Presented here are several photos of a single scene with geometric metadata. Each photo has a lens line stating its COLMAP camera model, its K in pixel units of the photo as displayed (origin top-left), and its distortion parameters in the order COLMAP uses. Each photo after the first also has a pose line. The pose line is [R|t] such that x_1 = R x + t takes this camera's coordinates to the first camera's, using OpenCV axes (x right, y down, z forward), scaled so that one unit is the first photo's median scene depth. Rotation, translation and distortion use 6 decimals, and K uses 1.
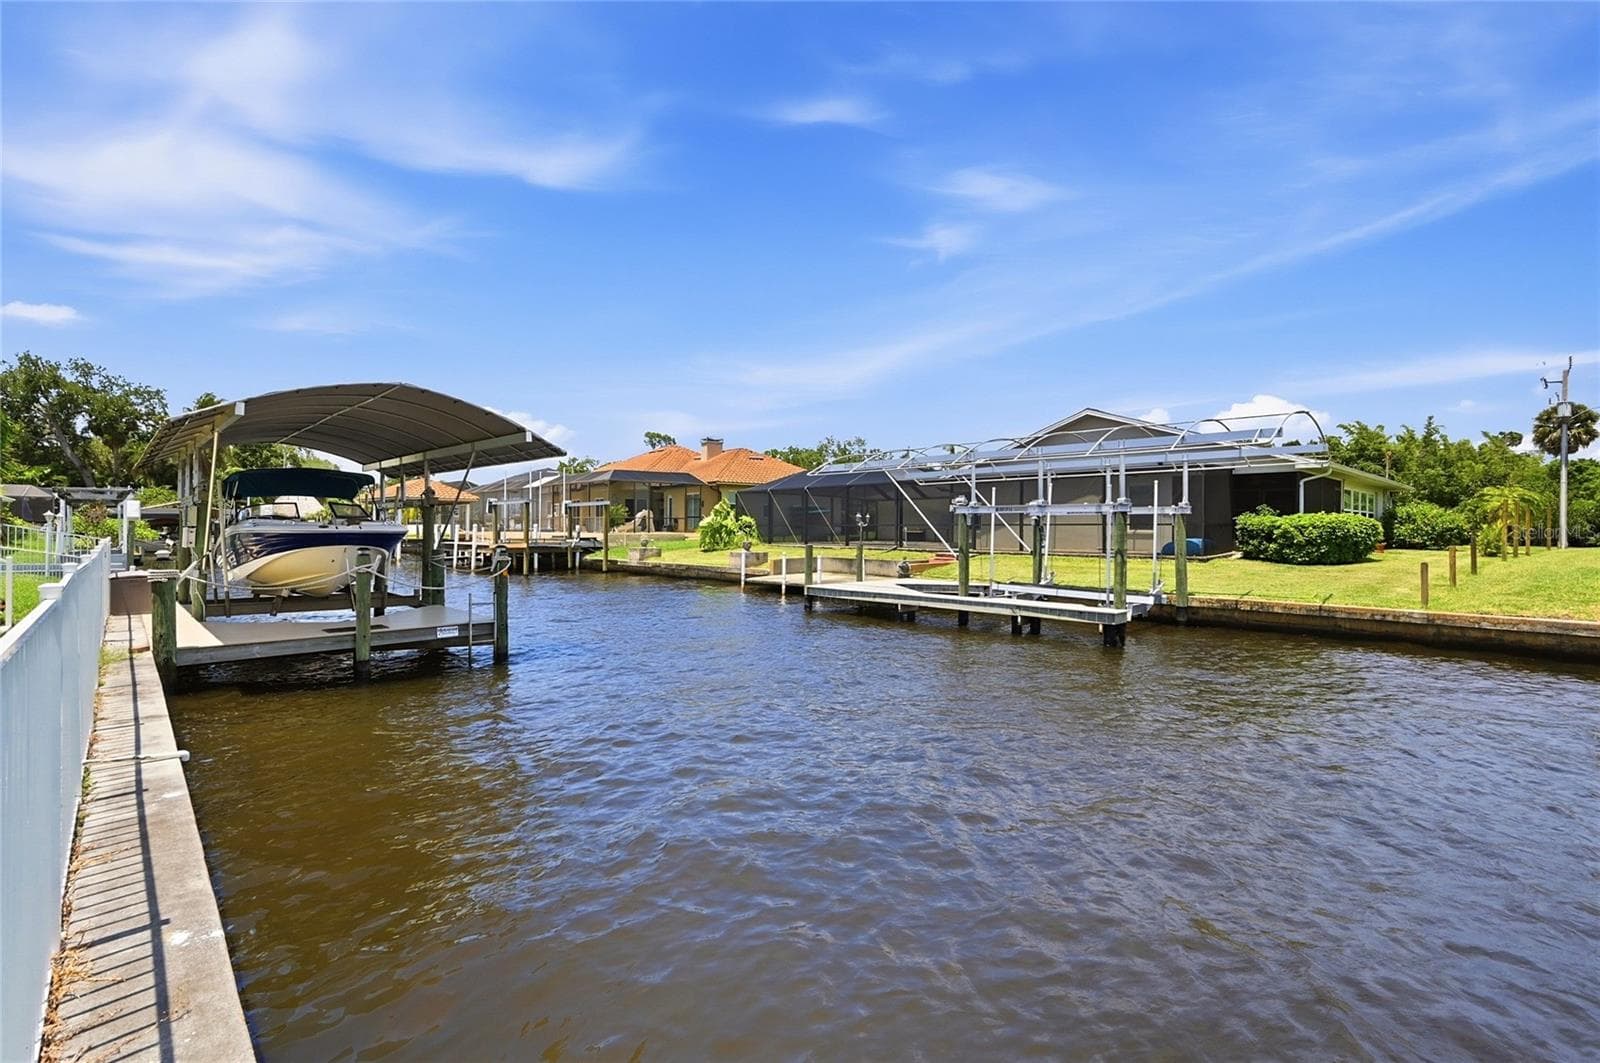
lens RADIAL K [[645.9, 0, 793.2], [0, 645.9, 530.0], [0, 0, 1]] dist [0.000953, 0.000056]
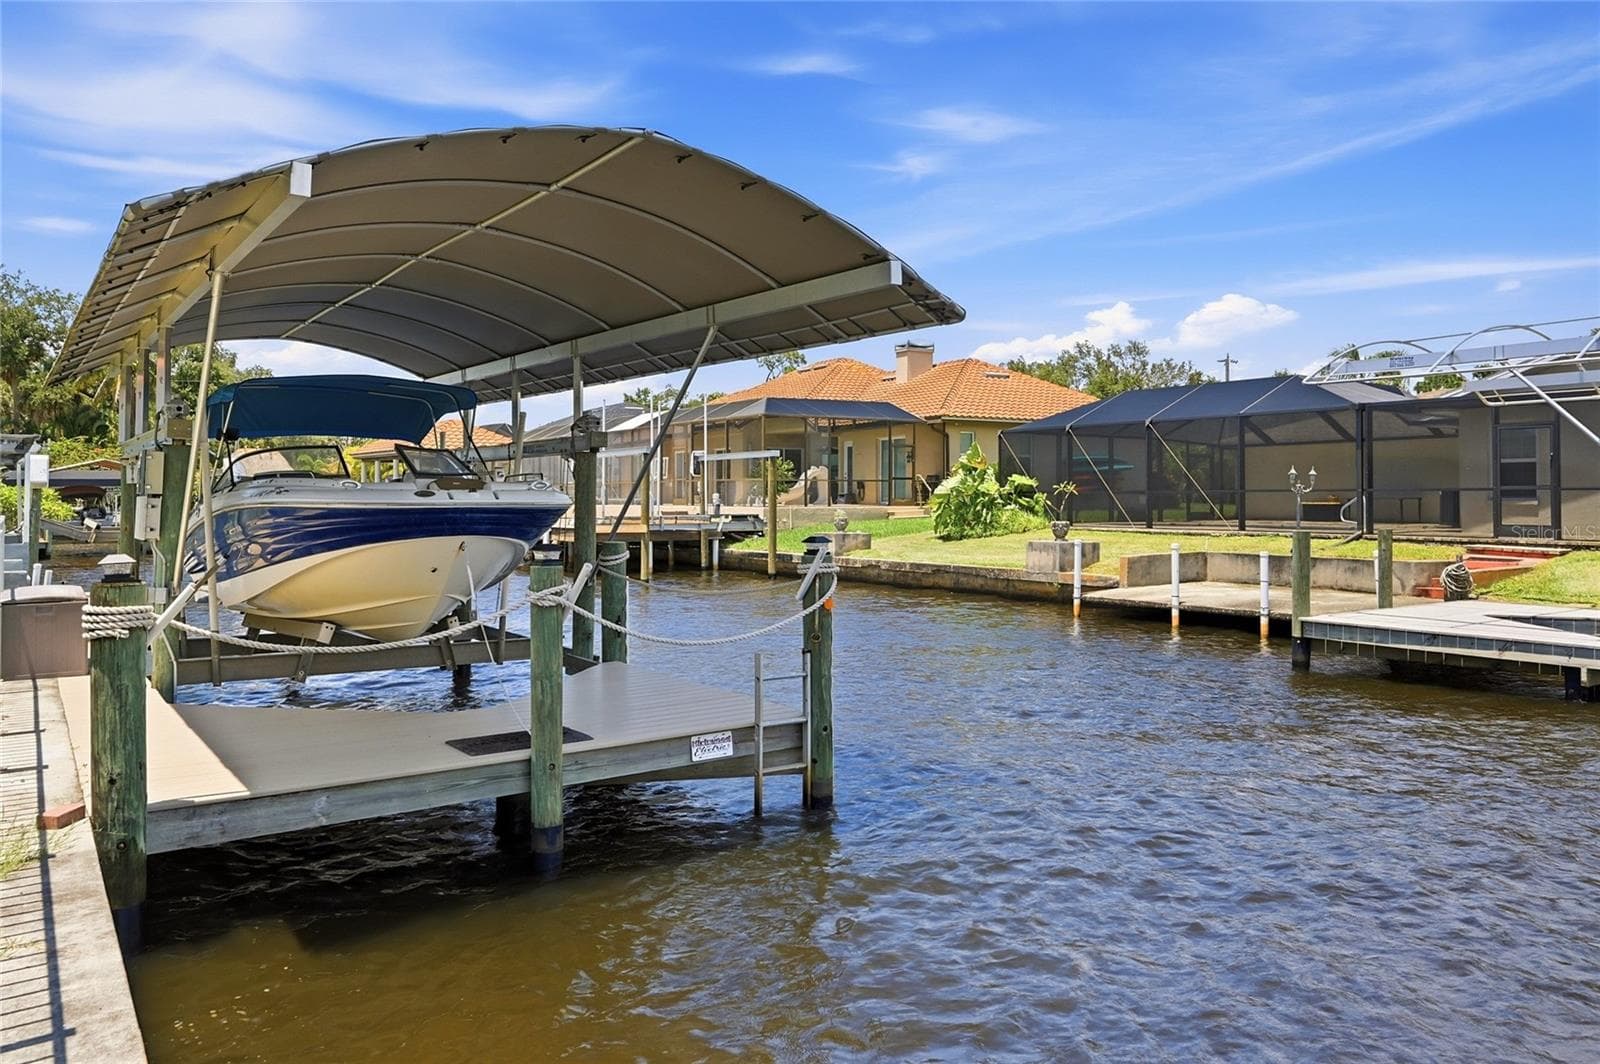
lens RADIAL K [[1003.5, 0, 800.2], [0, 1003.5, 484.9], [0, 0, 1]] dist [0.002408, 0.000215]
pose [[0.989491, -0.005339, -0.144494, -0.166306], [0.002972, 0.999858, -0.016591, 0.000382], [0.144562, 0.015987, 0.989367, 0.159688]]
